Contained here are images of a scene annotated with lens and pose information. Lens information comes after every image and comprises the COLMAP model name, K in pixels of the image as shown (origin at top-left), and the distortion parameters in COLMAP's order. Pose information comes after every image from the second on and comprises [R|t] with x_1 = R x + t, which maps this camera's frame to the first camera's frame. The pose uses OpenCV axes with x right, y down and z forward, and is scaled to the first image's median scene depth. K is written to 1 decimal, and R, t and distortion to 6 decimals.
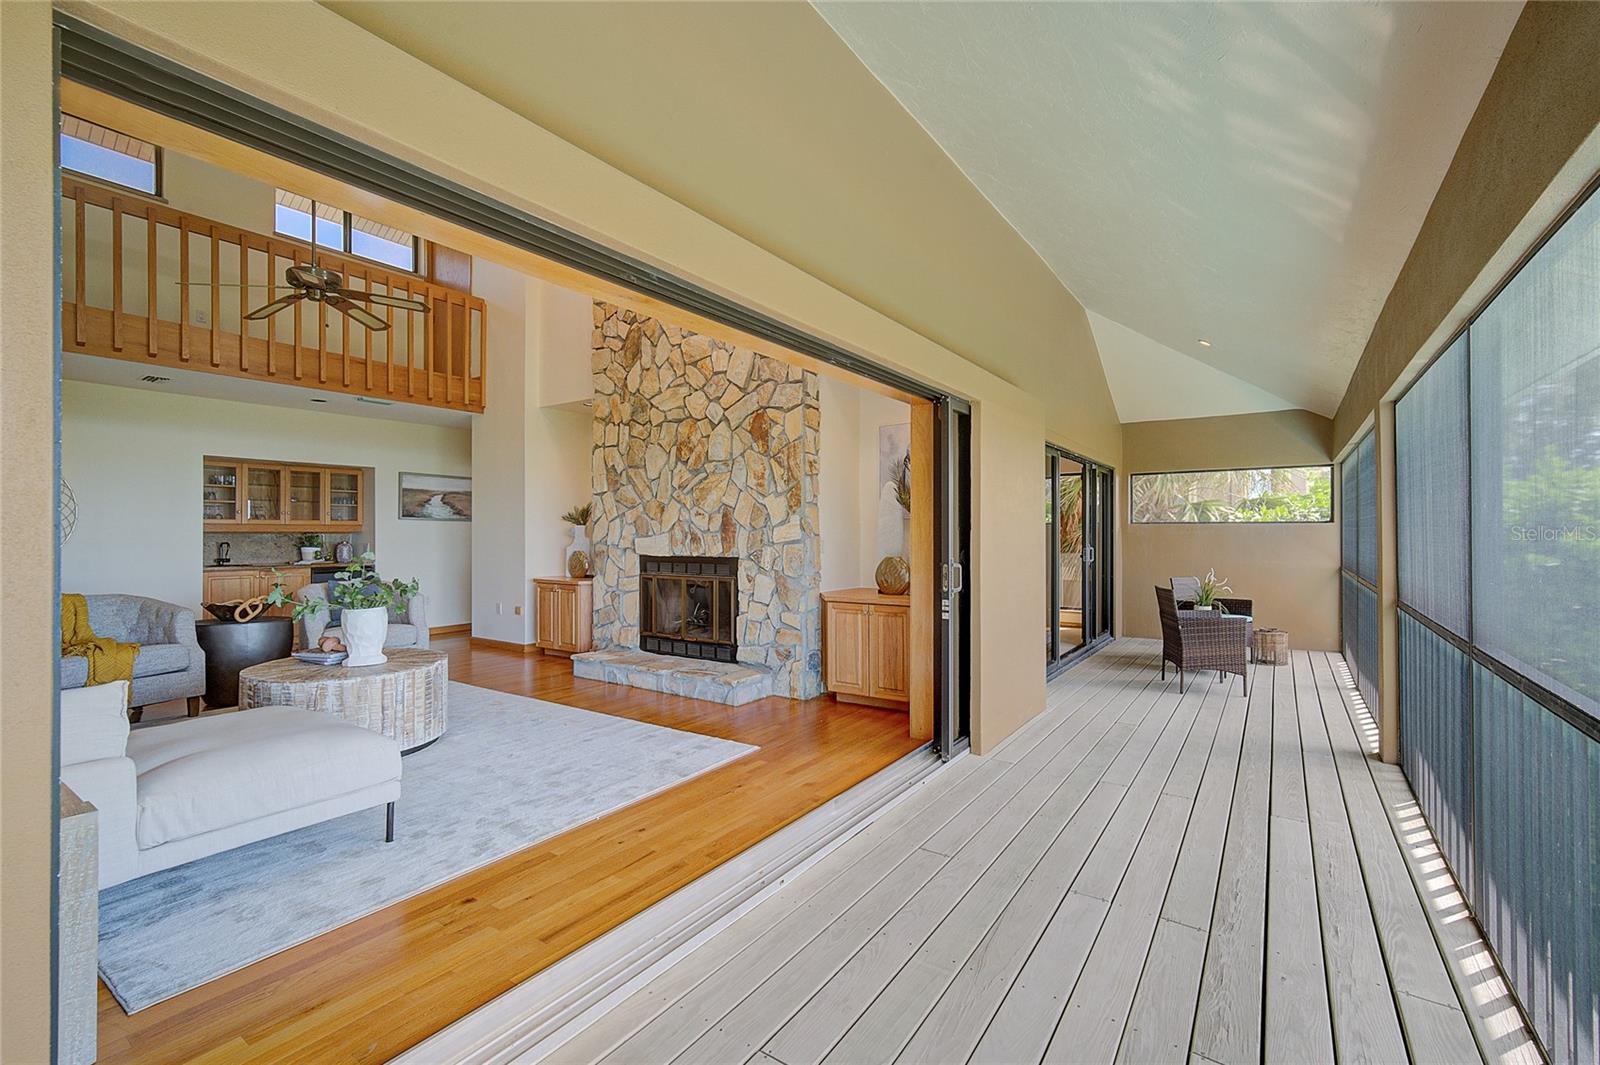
lens RADIAL K [[690.4, 0, 807.3], [0, 690.4, 527.6], [0, 0, 1]] dist [-0.008779, 0.005647]
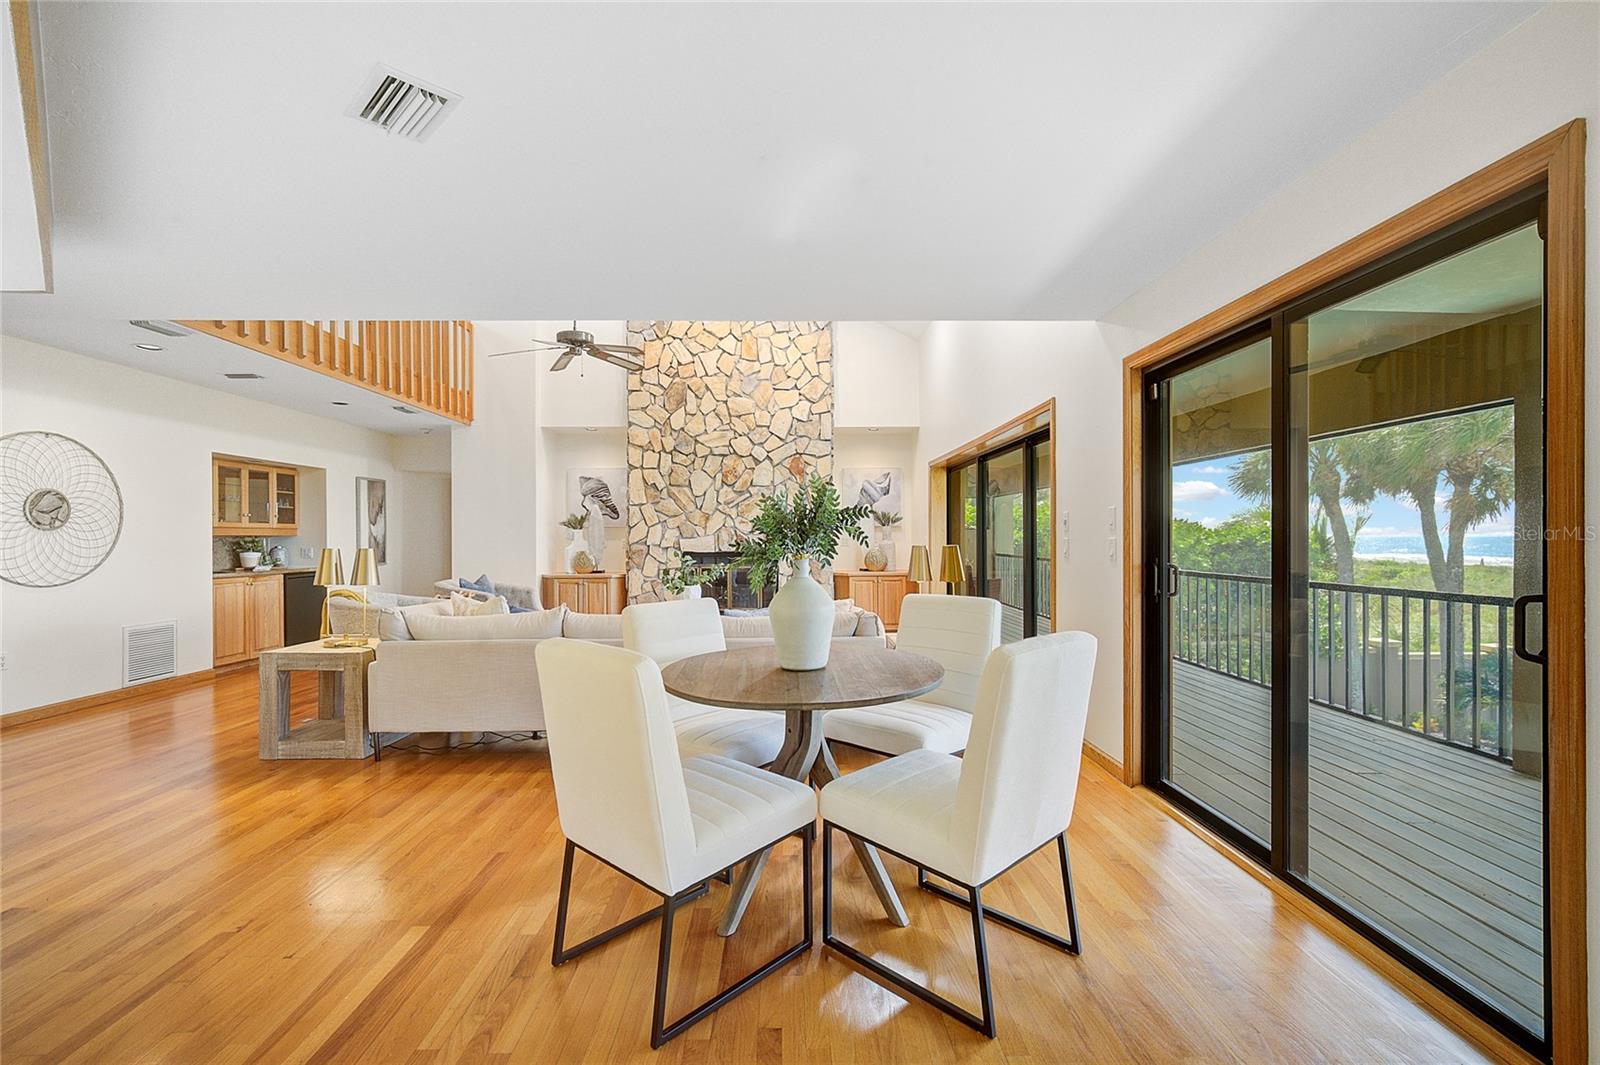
lens RADIAL K [[690.4, 0, 797.2], [0, 690.4, 538.8], [0, 0, 1]] dist [-0.008779, 0.005647]
pose [[0.813487, -0.003489, 0.581572, -0.886150], [0.000098, 0.999983, 0.005861, 0.007108], [-0.581583, -0.004711, 0.813473, -0.231866]]
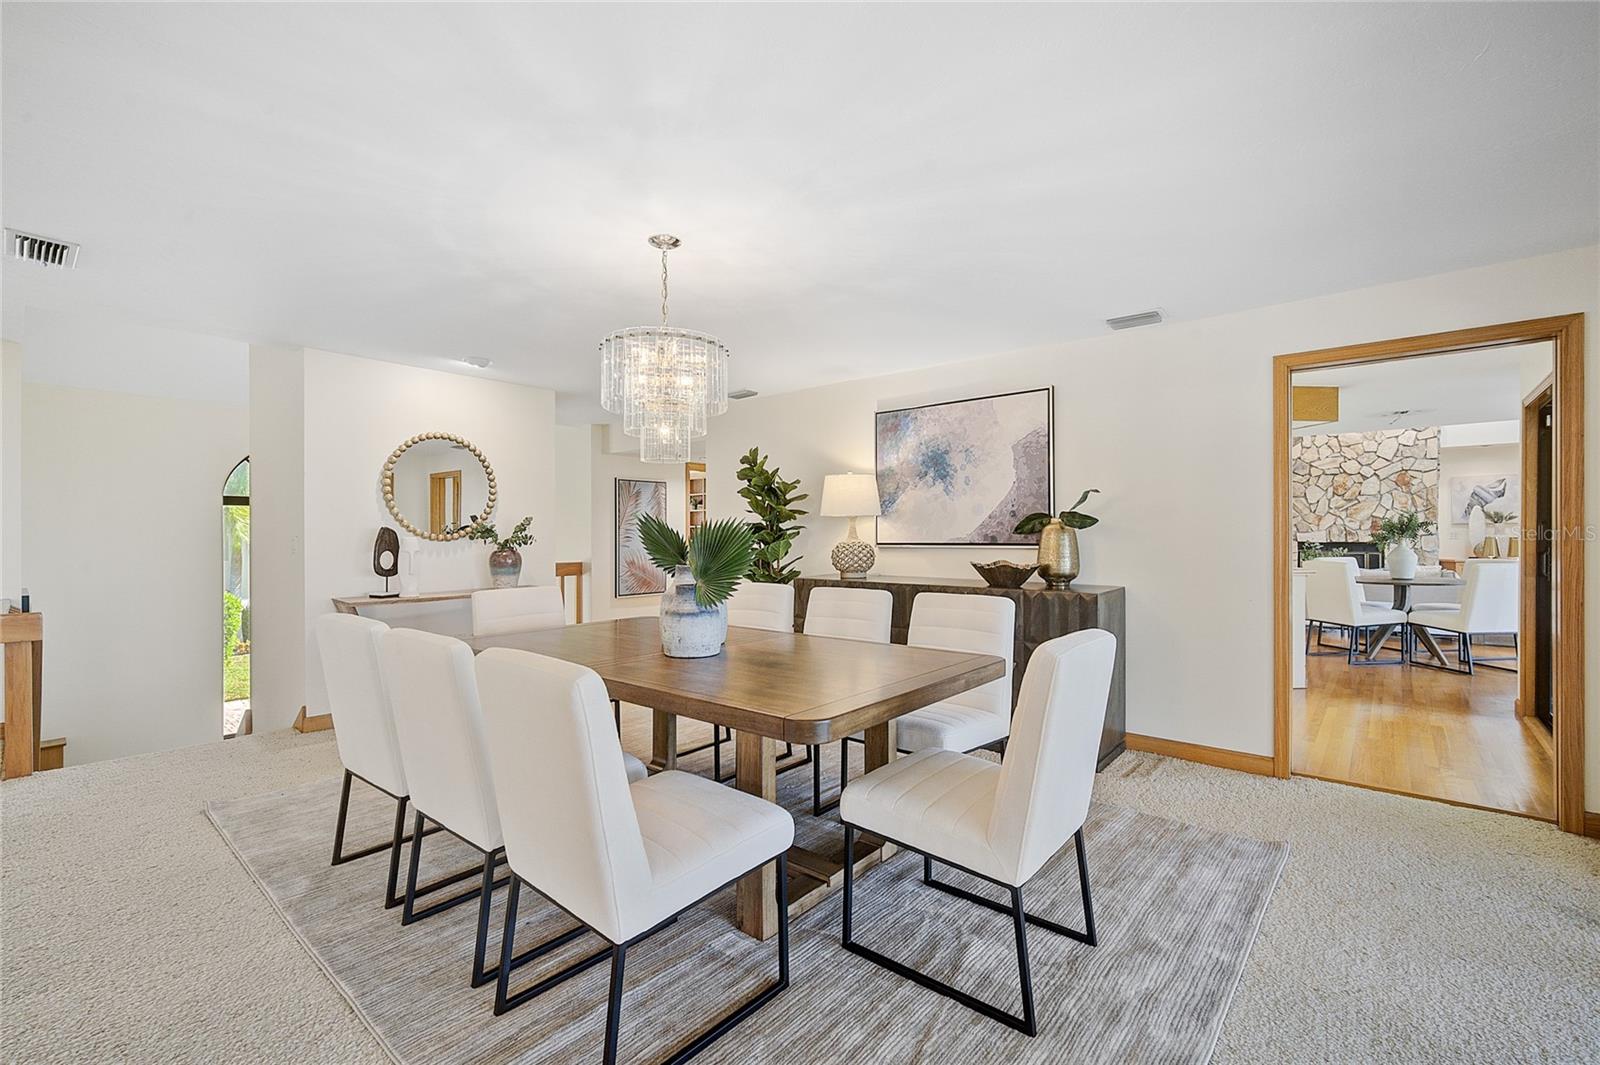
lens RADIAL K [[690.4, 0, 803.6], [0, 690.4, 536.8], [0, 0, 1]] dist [-0.008779, 0.005647]
pose [[0.994938, -0.001110, -0.100483, -1.523795], [0.002138, 0.999946, 0.010127, 0.002523], [0.100466, -0.010290, 0.994887, -1.145502]]
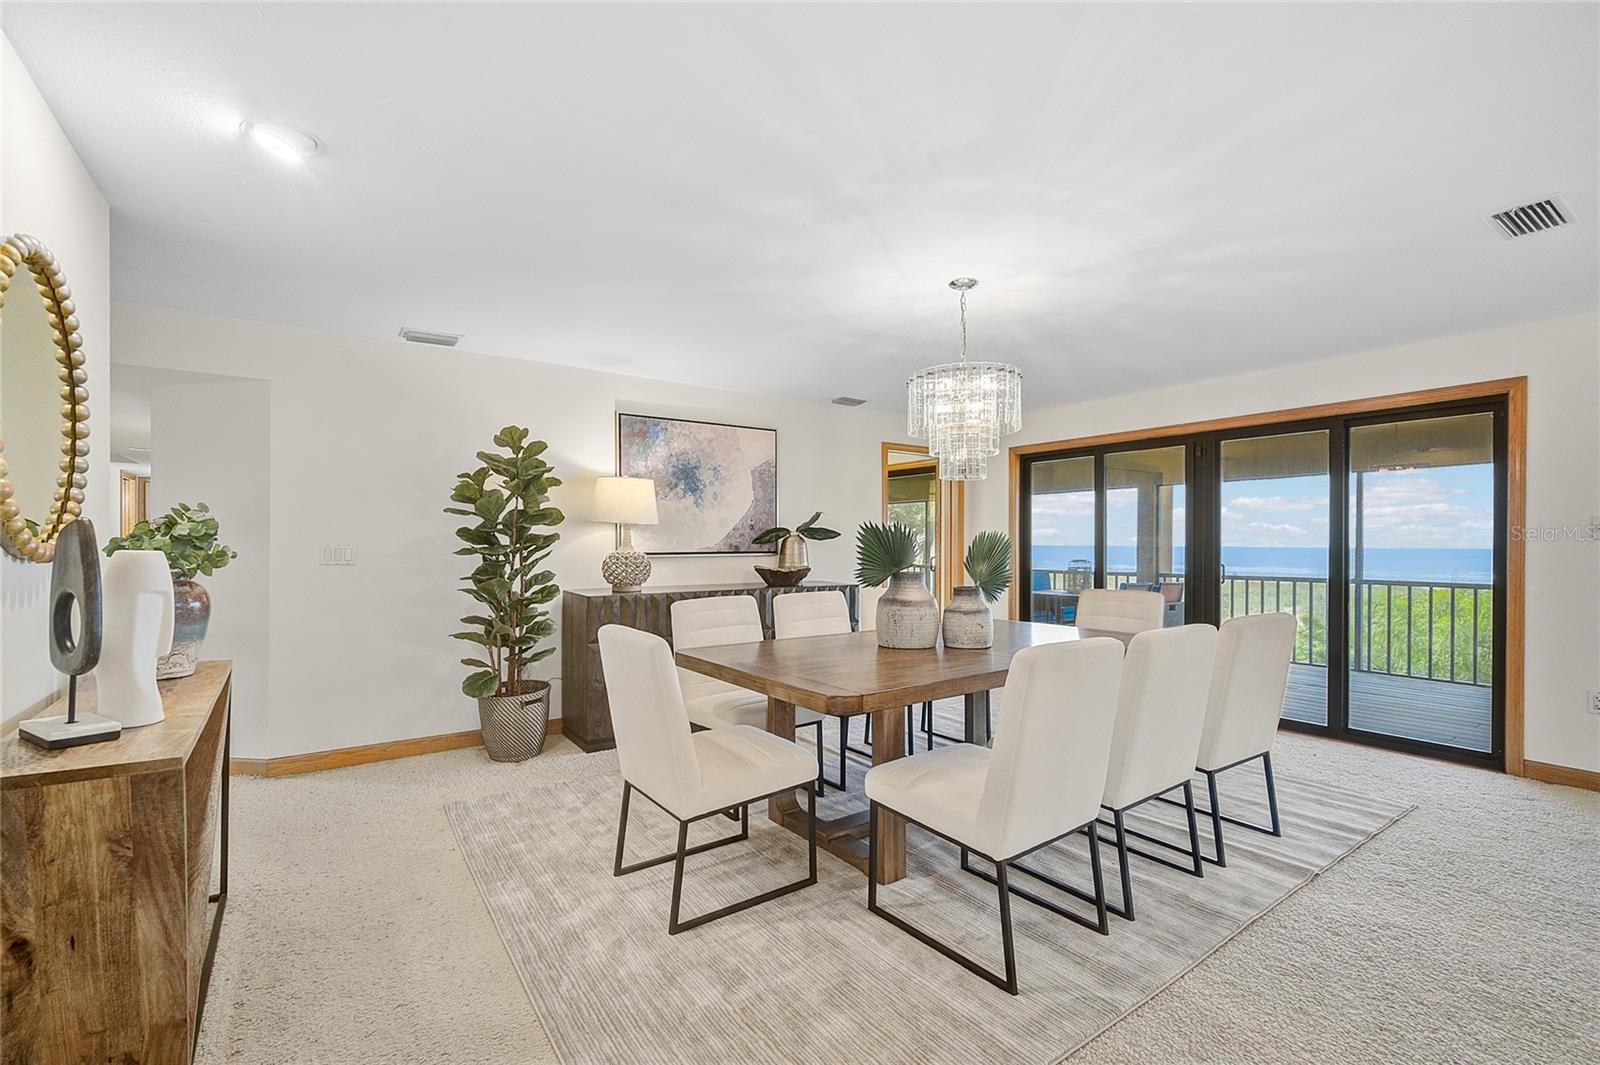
lens RADIAL K [[690.4, 0, 819.7], [0, 690.4, 567.0], [0, 0, 1]] dist [-0.008779, 0.005647]
pose [[0.322524, -0.033684, 0.945962, -2.189375], [0.000243, 0.999370, 0.035503, 0.006080], [-0.946561, -0.011220, 0.322328, -0.765653]]
